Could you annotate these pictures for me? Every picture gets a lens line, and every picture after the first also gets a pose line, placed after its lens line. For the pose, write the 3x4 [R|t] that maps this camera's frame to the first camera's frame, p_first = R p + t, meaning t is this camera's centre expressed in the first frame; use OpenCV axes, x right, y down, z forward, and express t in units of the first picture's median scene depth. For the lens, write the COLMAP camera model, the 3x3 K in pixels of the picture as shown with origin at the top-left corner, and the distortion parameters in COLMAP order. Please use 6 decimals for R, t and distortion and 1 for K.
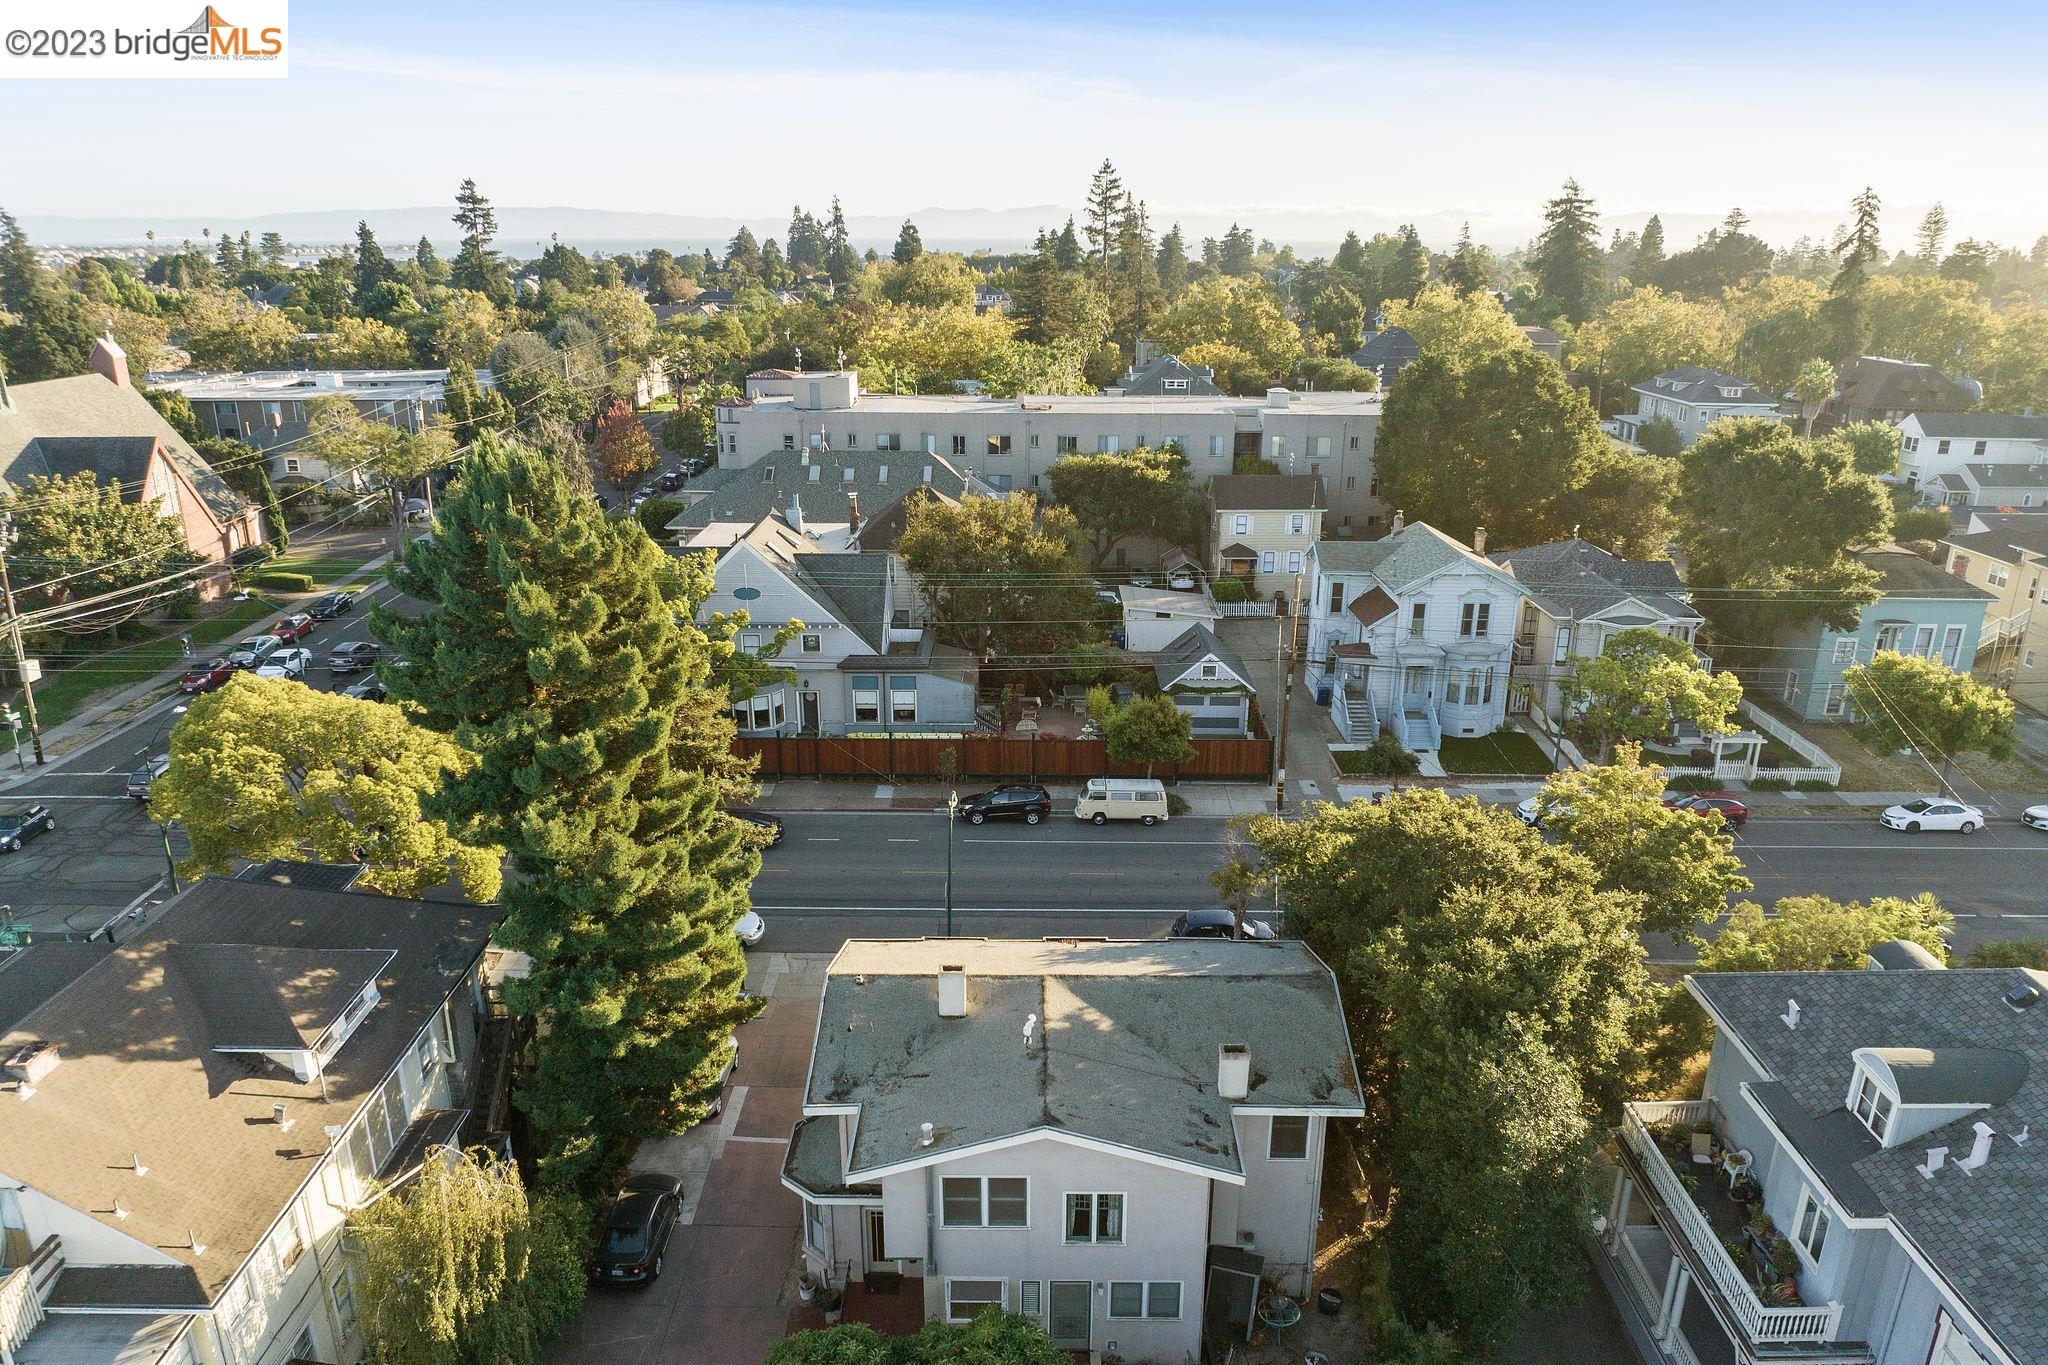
lens RADIAL K [[1508.3, 0, 1028.2], [0, 1508.3, 777.0], [0, 0, 1]] dist [-0.030895, -0.001008]
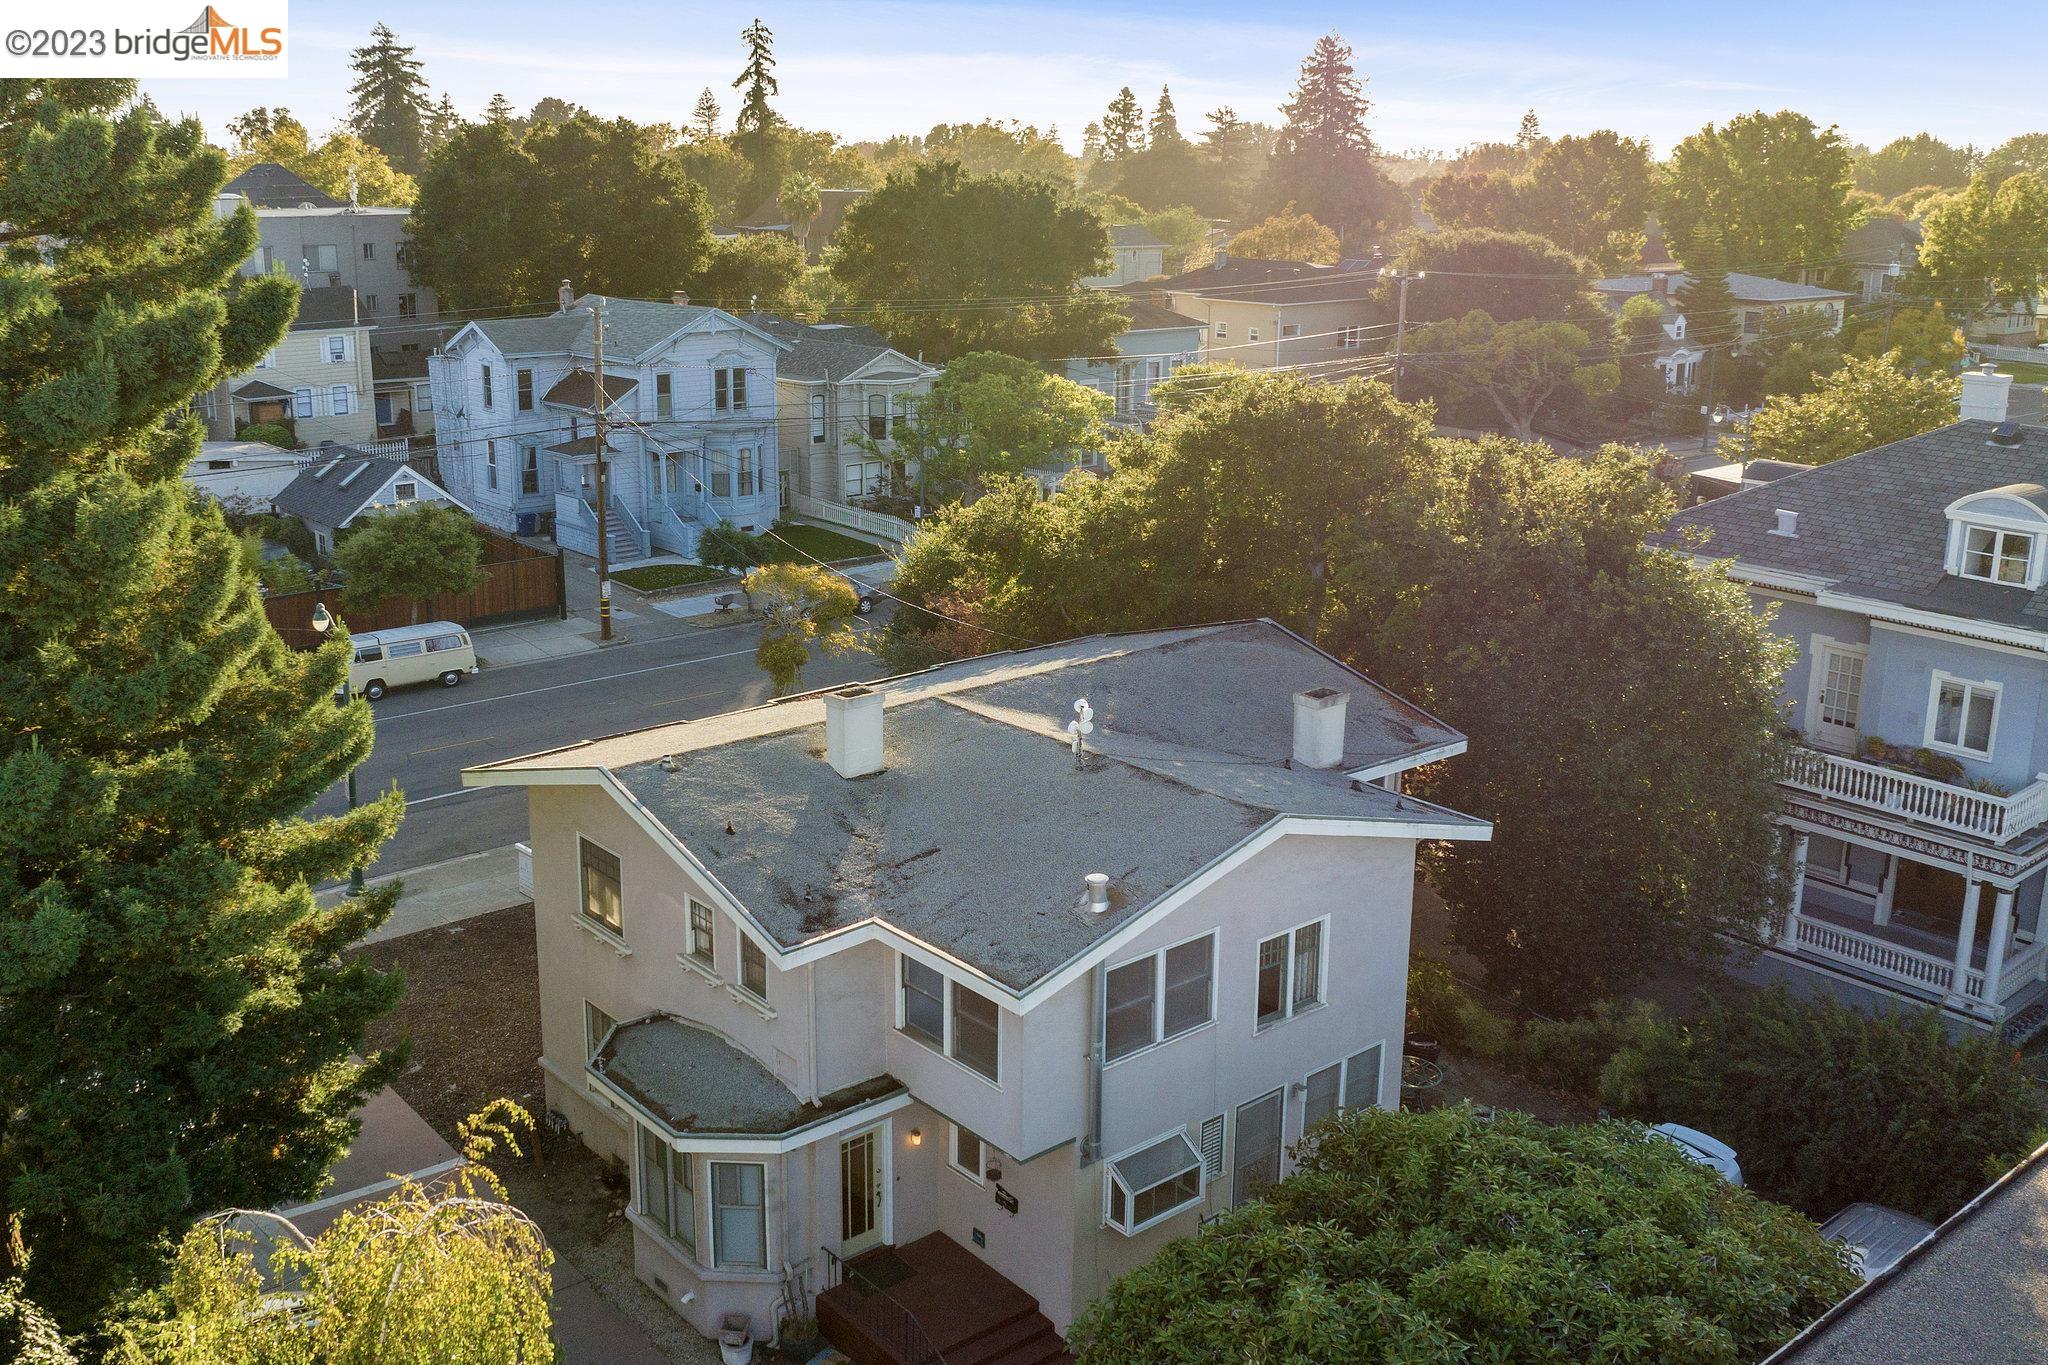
lens RADIAL K [[1824.1, 0, 1023.4], [0, 1824.1, 526.6], [0, 0, 1]] dist [-0.036318, -0.002751]
pose [[0.760498, -0.116143, 0.638869, -0.202807], [0.200674, 0.977749, -0.061130, 0.054650], [-0.617554, 0.174694, 0.766883, 0.183789]]
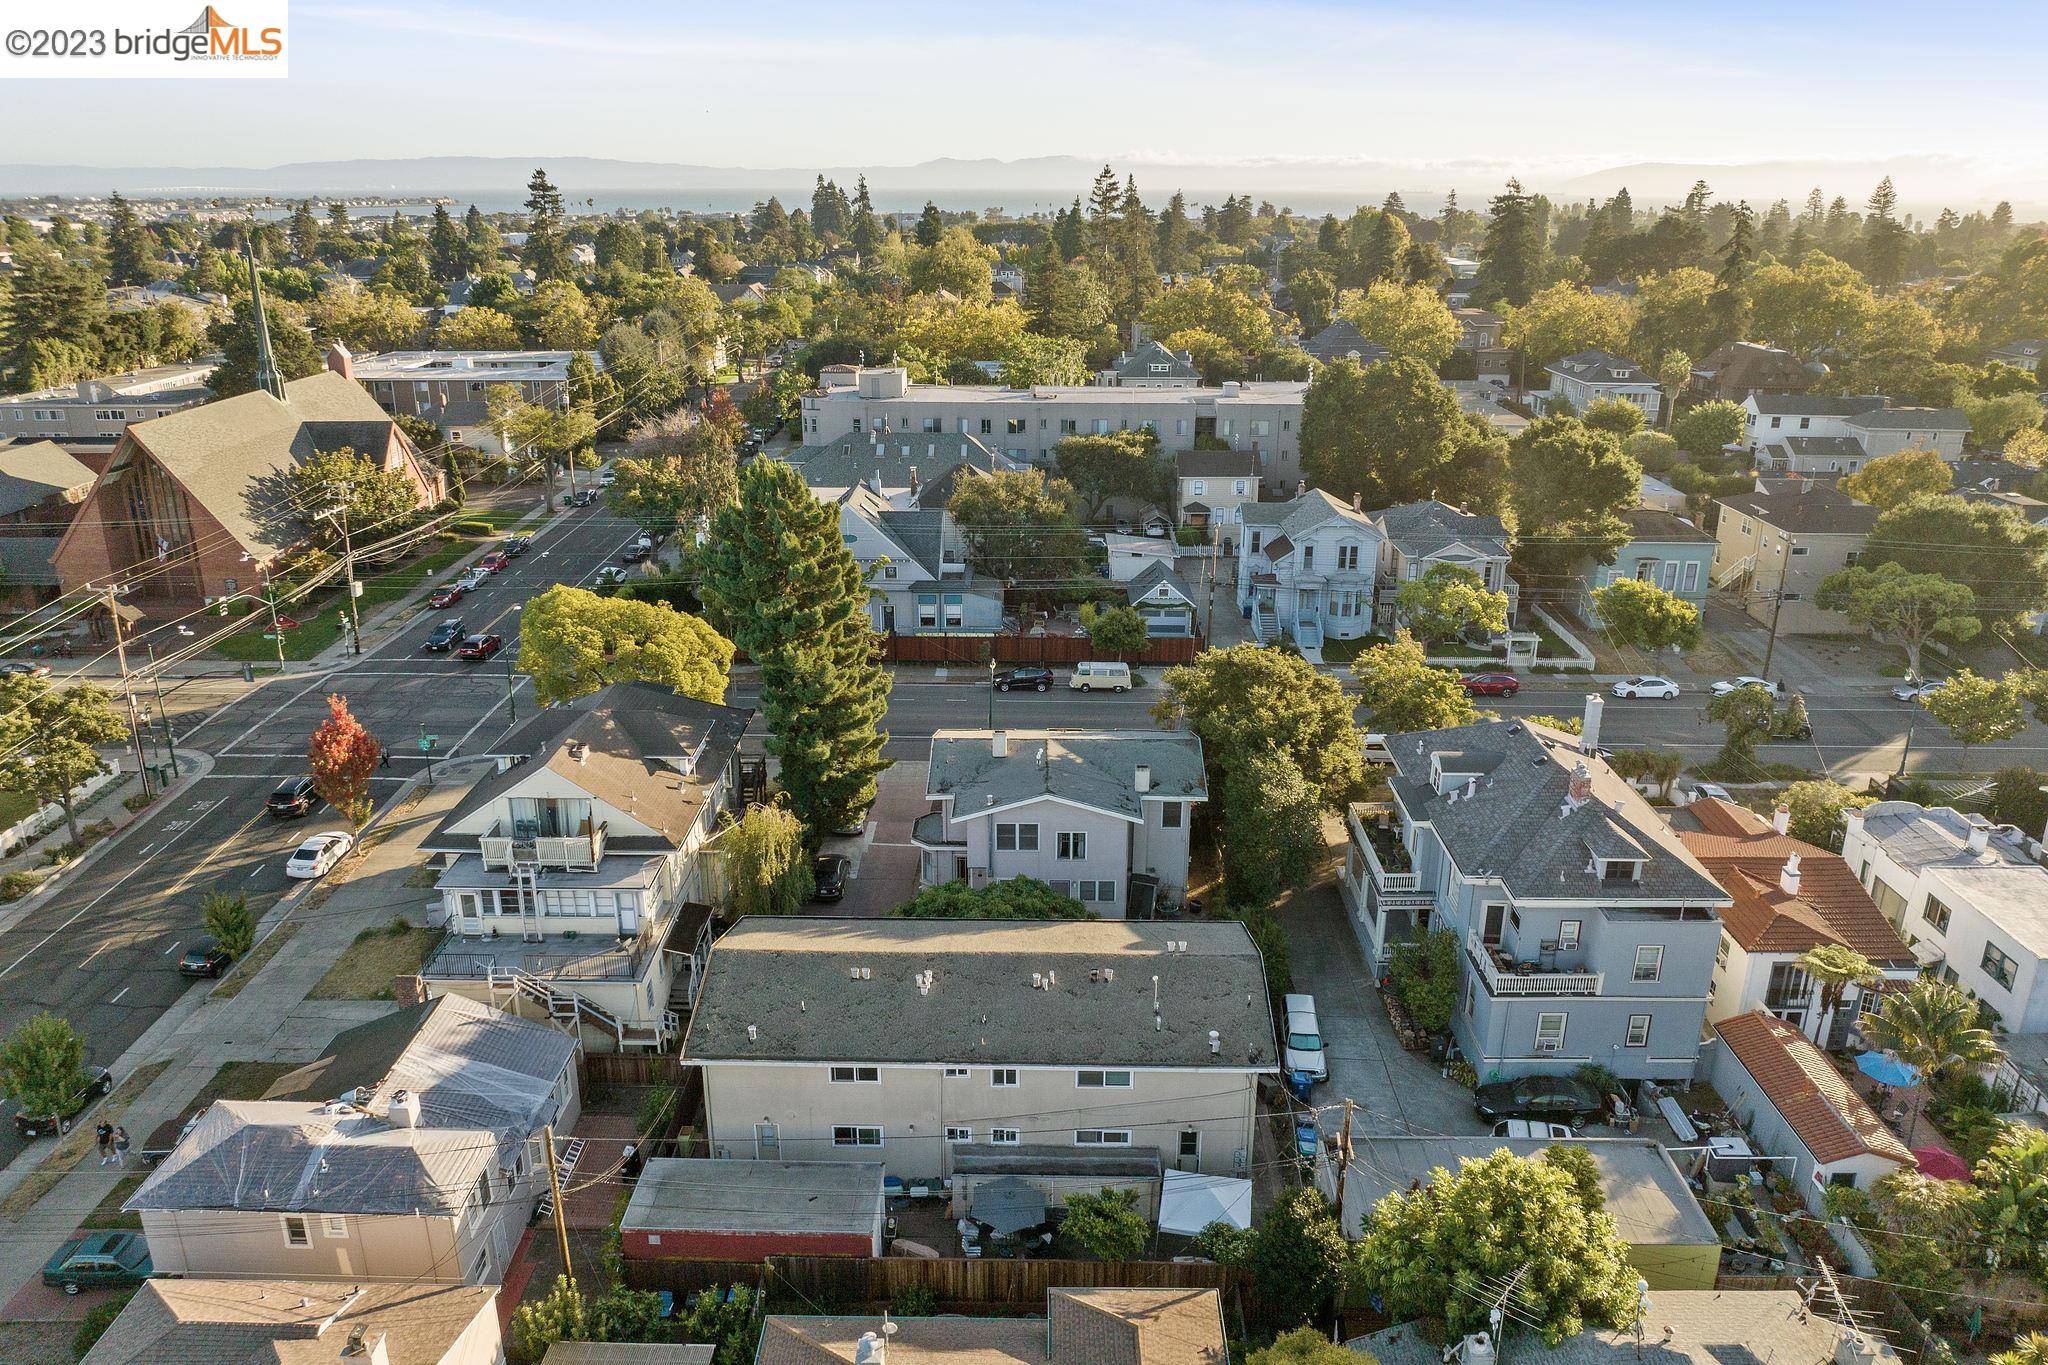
lens RADIAL K [[1444.6, 0, 1024.0], [0, 1444.6, 682.5], [0, 0, 1]] dist [-0.017662, -0.002722]
pose [[0.999955, 0.002837, -0.009045, -0.001154], [-0.003043, 0.999734, -0.022858, 0.047970], [0.008977, 0.022885, 0.999698, -0.384464]]
